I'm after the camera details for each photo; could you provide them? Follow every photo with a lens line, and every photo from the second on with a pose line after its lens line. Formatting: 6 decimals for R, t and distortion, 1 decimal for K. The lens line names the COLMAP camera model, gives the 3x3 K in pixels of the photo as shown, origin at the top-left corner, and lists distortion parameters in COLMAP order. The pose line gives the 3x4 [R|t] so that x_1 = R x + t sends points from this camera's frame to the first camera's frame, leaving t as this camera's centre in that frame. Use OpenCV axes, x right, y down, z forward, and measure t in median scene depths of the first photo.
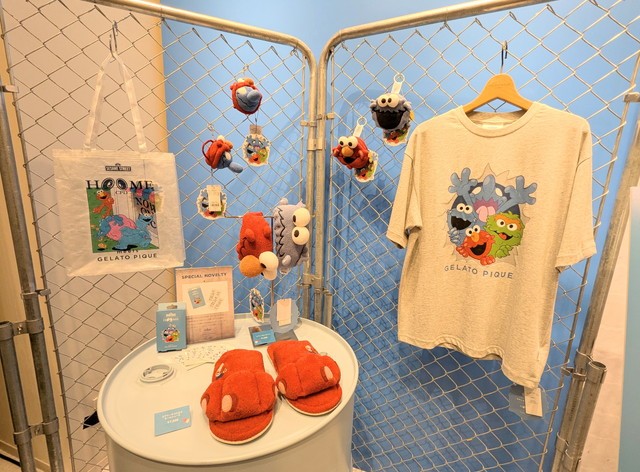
lens RADIAL K [[309.0, 0, 320.6], [0, 309.0, 238.0], [0, 0, 1]] dist [-0.006362, 0.001137]
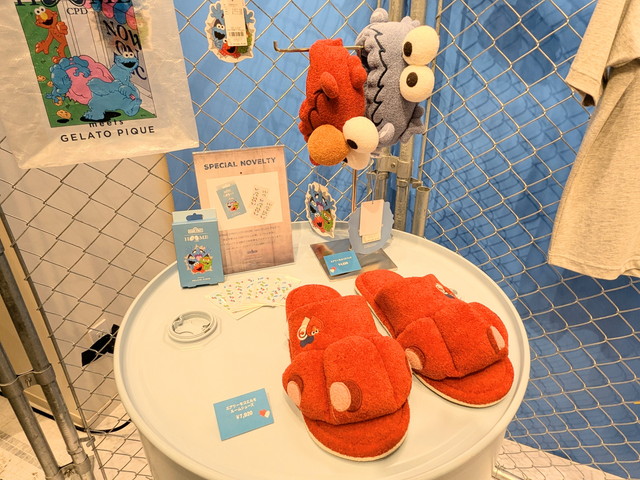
lens RADIAL K [[447.0, 0, 319.5], [0, 447.0, 239.8], [0, 0, 1]] dist [0.000465, -0.003477]
pose [[0.995453, 0.000406, -0.095252, -0.148028], [0.028485, 0.952962, 0.301748, 0.010093], [0.090894, -0.303090, 0.948617, 0.174499]]
